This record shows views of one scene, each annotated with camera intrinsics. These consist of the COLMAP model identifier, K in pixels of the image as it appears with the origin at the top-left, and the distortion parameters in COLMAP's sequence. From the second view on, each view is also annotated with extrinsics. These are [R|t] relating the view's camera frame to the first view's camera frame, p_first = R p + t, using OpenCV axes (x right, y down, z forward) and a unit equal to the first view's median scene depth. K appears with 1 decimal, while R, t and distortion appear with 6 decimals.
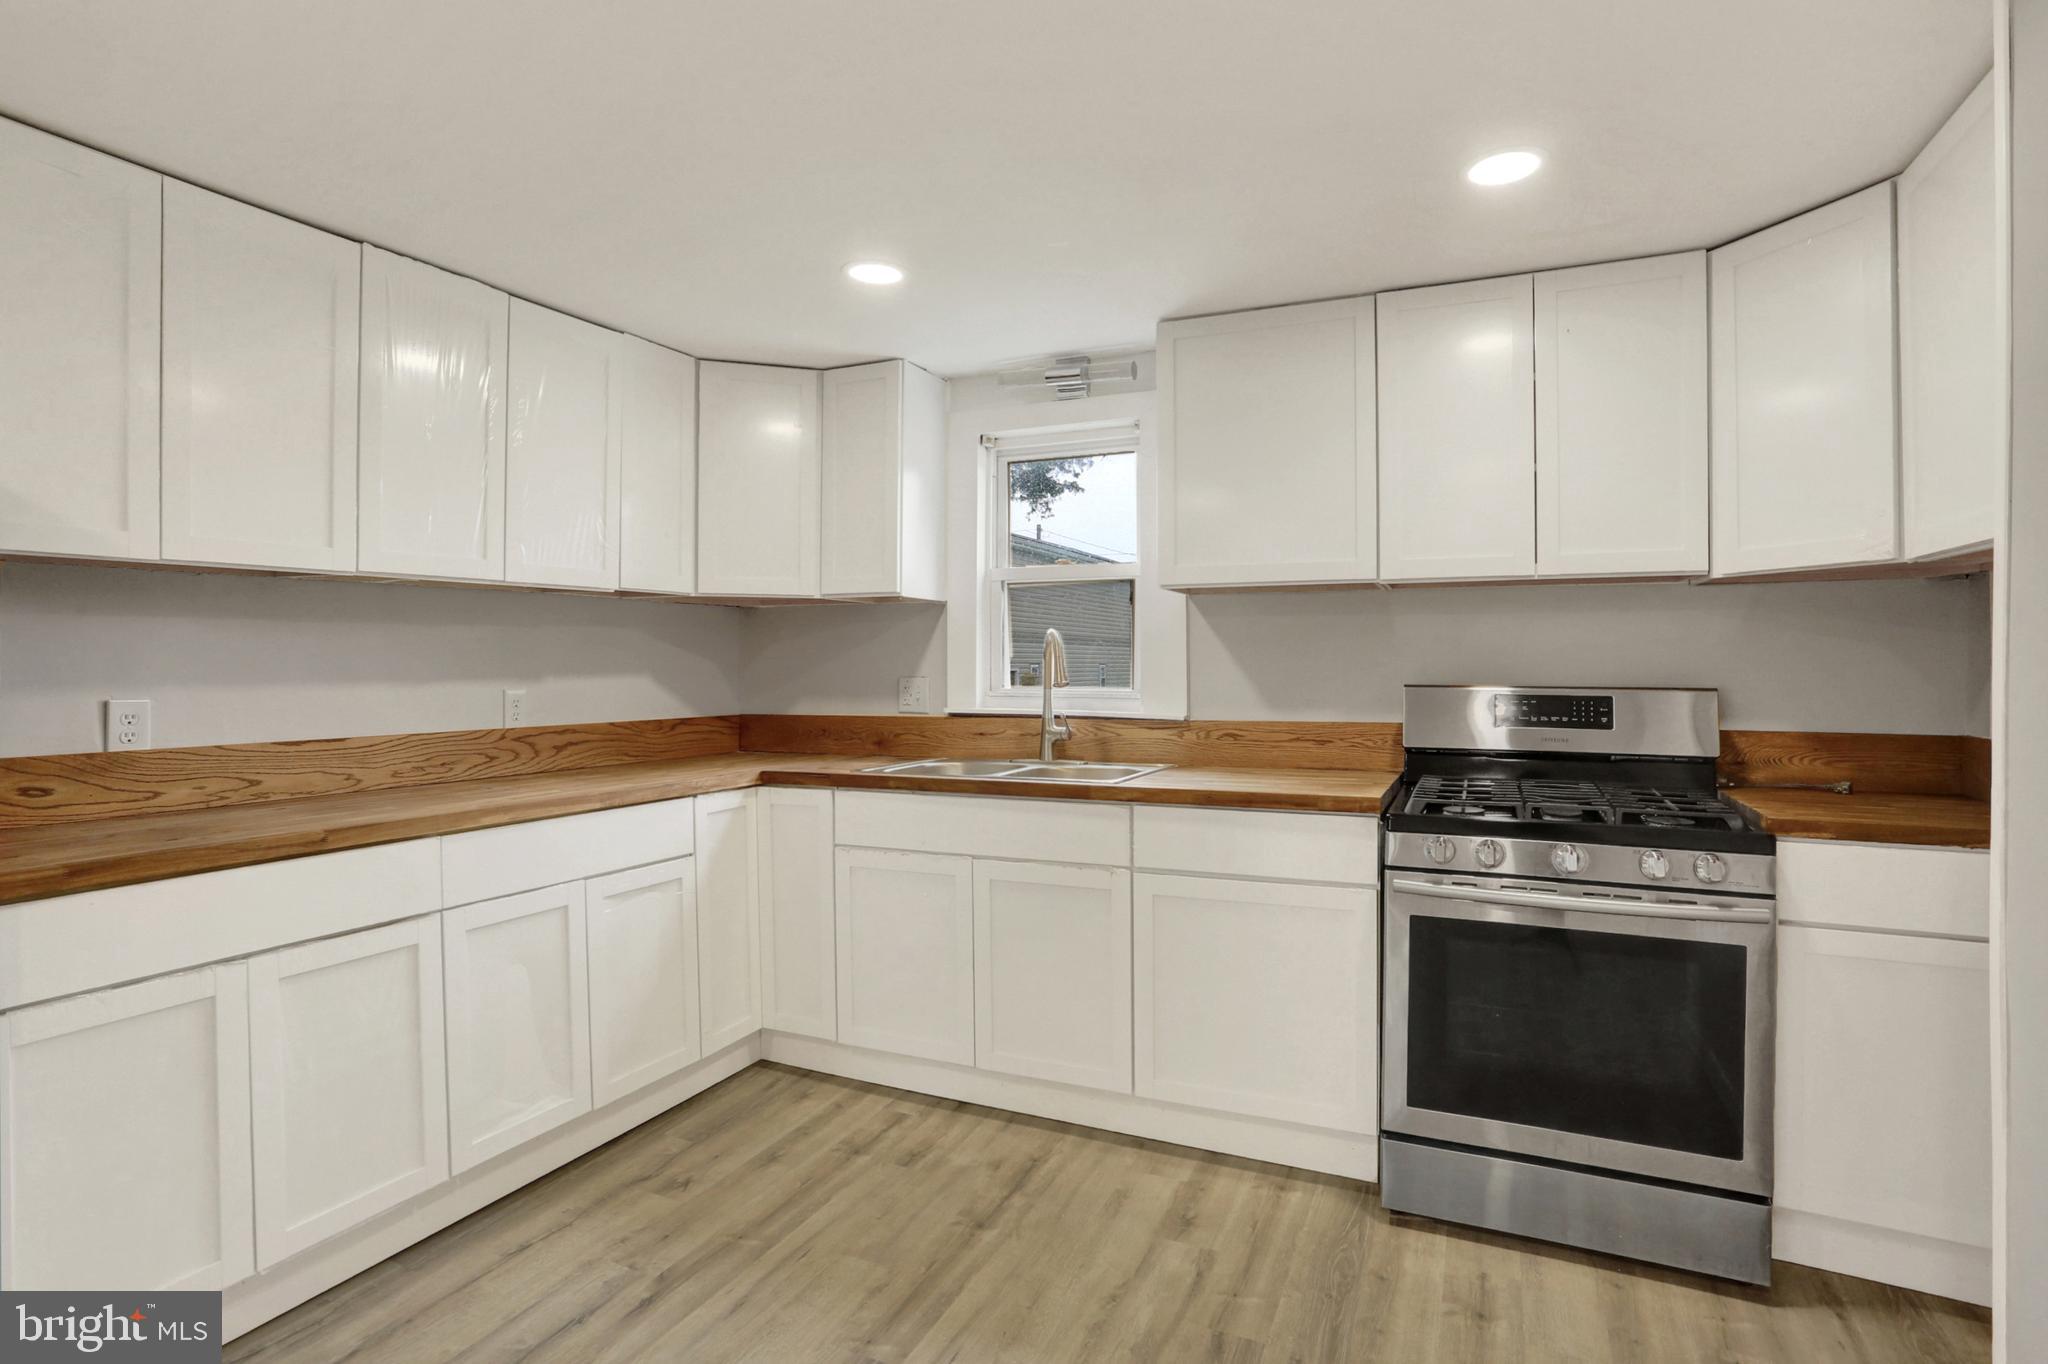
lens RADIAL K [[1037.0, 0, 1003.9], [0, 1037.0, 681.4], [0, 0, 1]] dist [-0.043817, 0.012687]
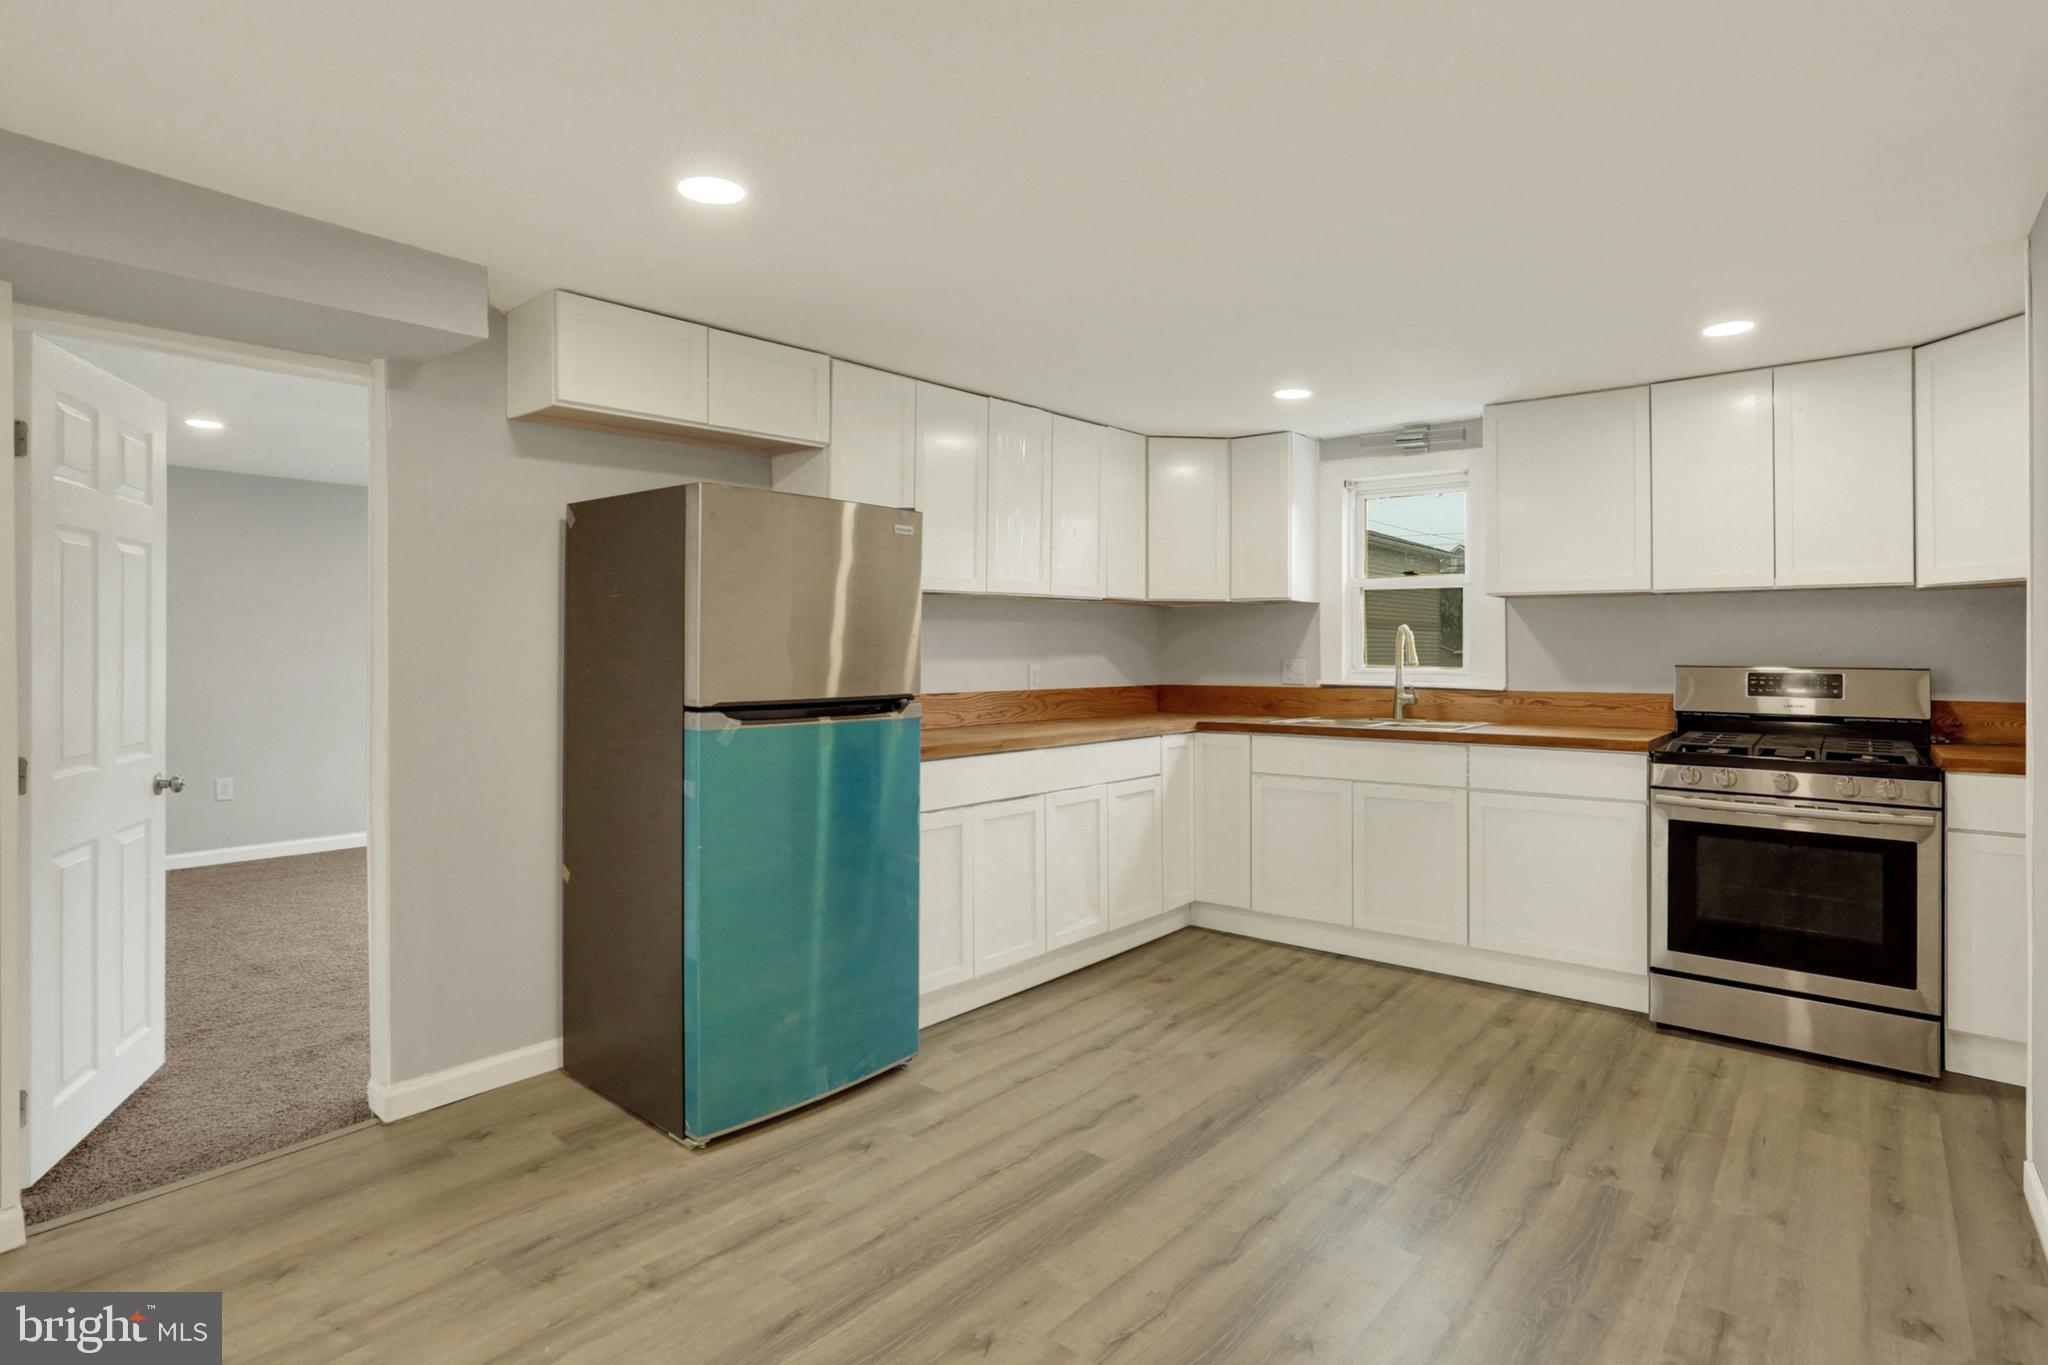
lens RADIAL K [[1037.0, 0, 1061.8], [0, 1037.0, 649.7], [0, 0, 1]] dist [-0.043817, 0.012687]
pose [[0.975587, 0.003389, -0.219589, -0.115687], [-0.006984, 0.999854, -0.015593, 0.010670], [0.219504, 0.016746, 0.975468, -0.537665]]
